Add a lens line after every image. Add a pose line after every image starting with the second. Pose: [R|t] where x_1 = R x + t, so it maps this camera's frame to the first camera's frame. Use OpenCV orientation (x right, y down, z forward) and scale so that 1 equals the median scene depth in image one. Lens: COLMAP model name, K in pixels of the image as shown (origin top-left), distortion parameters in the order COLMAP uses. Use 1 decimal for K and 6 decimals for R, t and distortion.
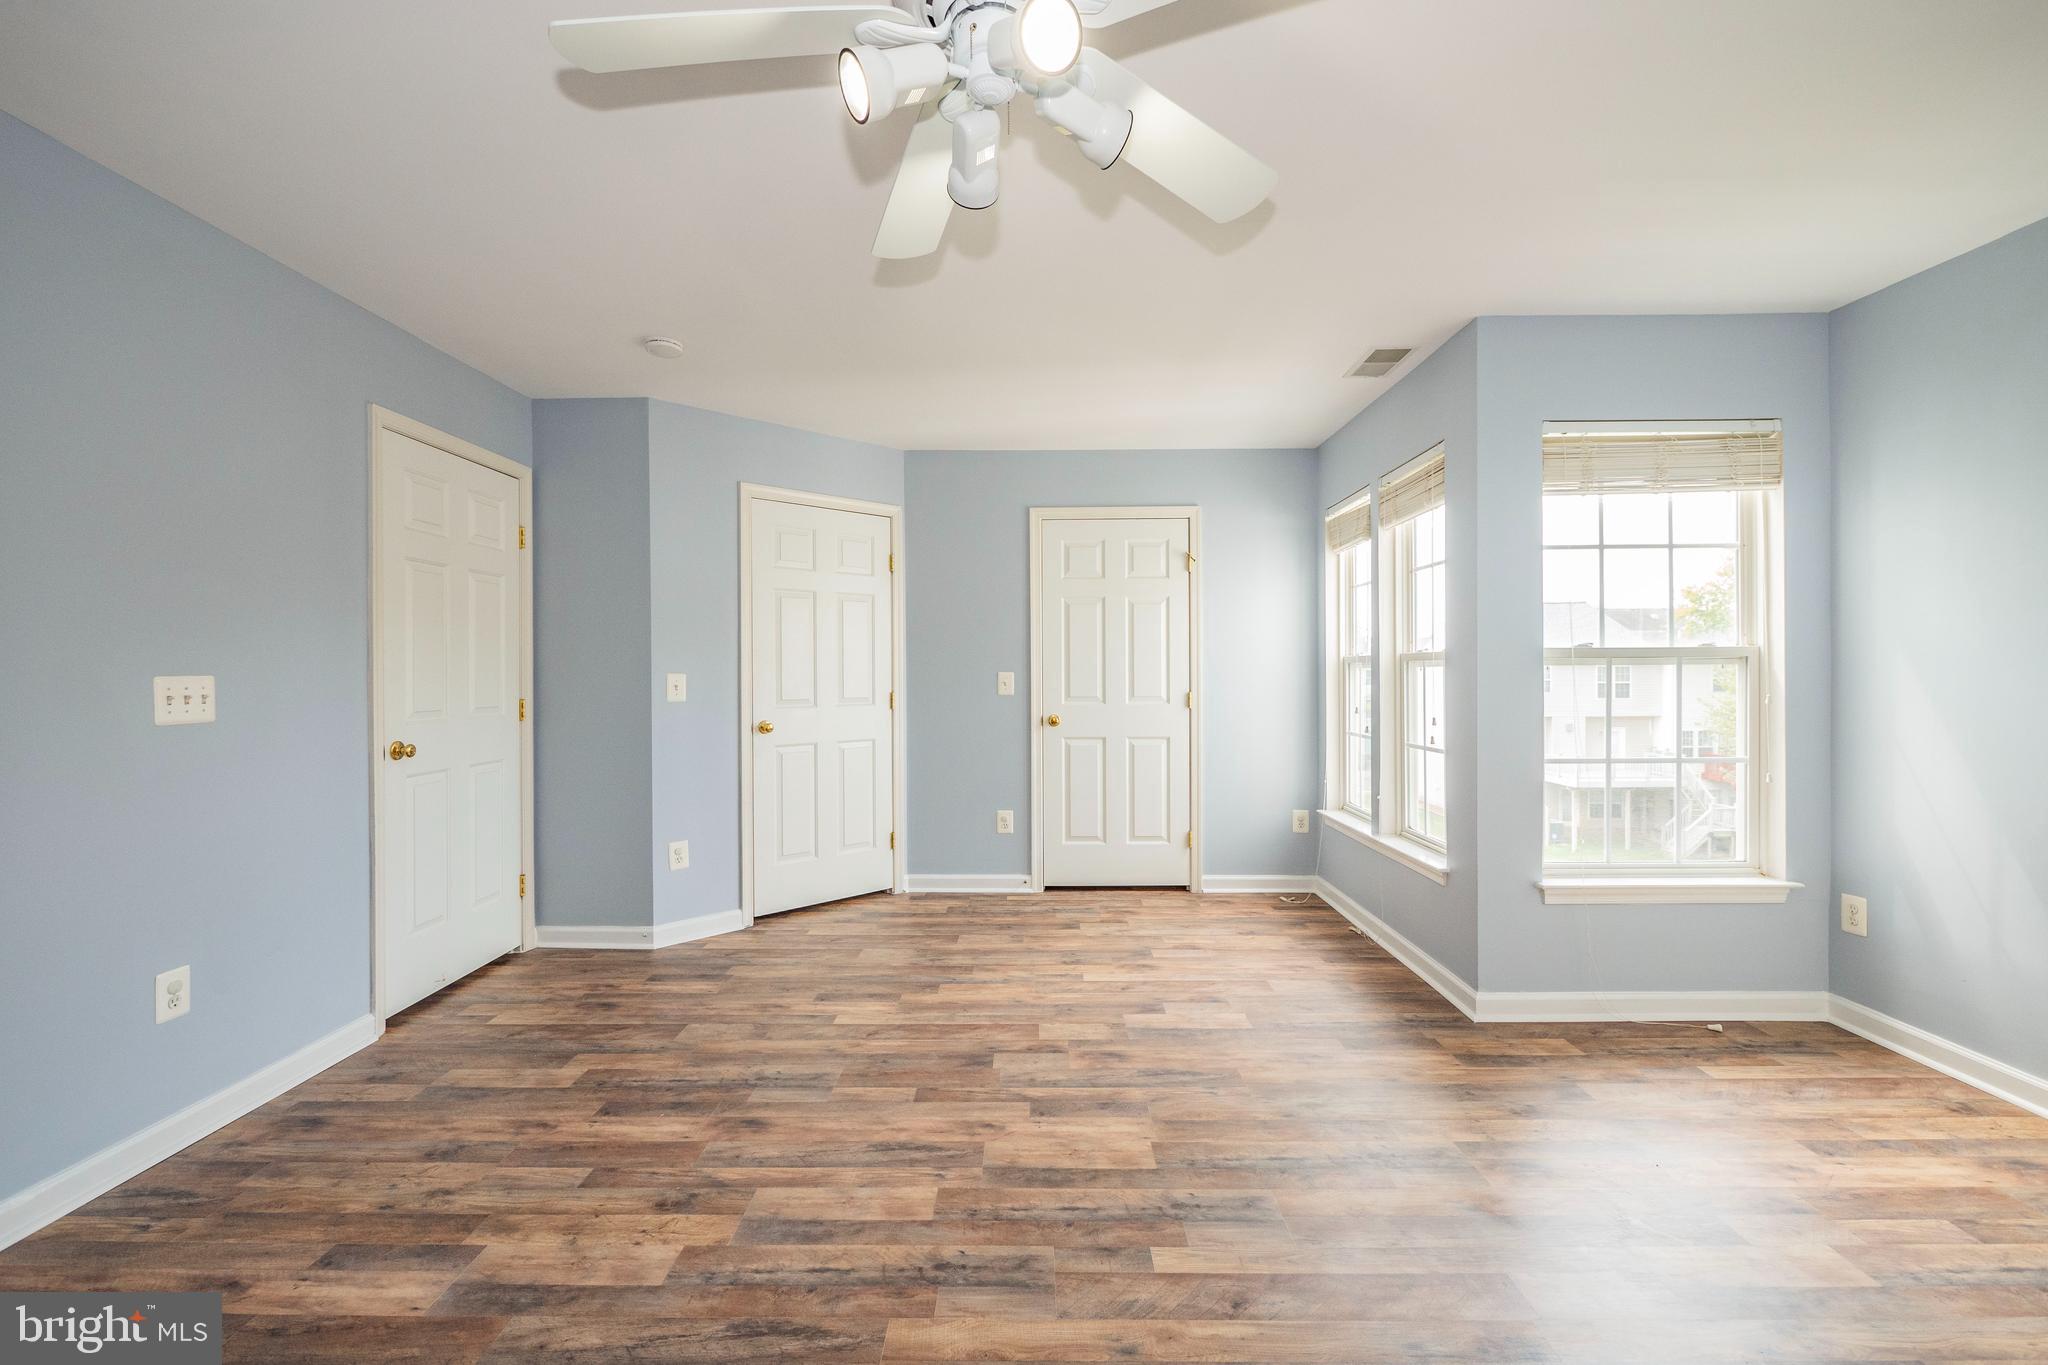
lens RADIAL K [[862.5, 0, 1022.1], [0, 862.5, 678.7], [0, 0, 1]] dist [-0.006249, 0.000483]
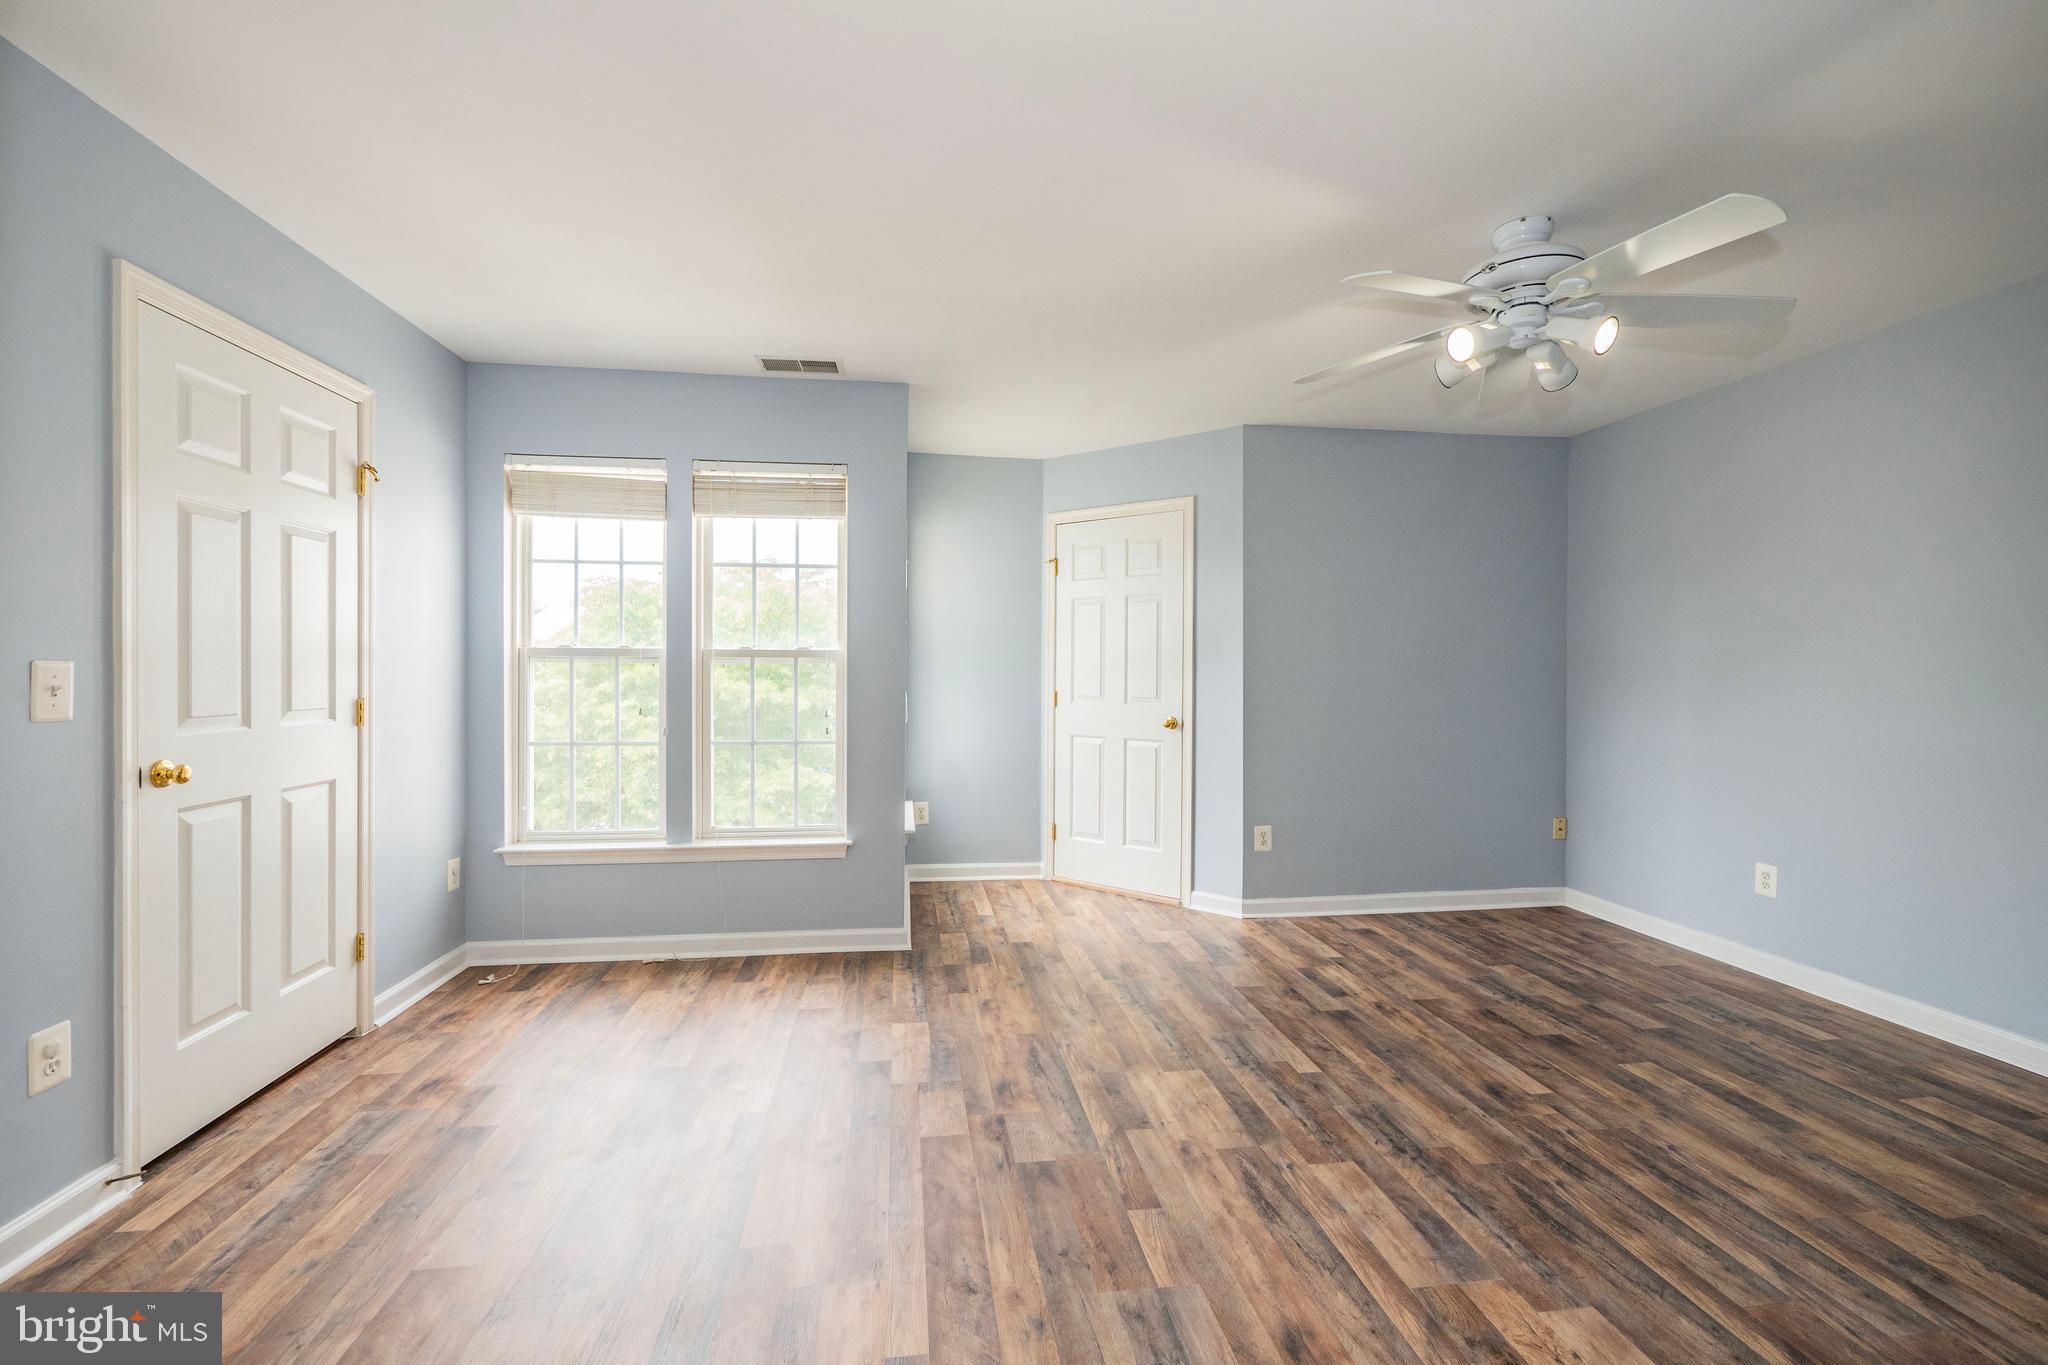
lens RADIAL K [[862.5, 0, 1030.2], [0, 862.5, 677.9], [0, 0, 1]] dist [-0.006249, 0.000483]
pose [[-0.157334, -0.004555, 0.987535, -1.018948], [0.000115, 0.999989, 0.004631, -0.002181], [-0.987545, 0.000842, -0.157332, 1.425555]]
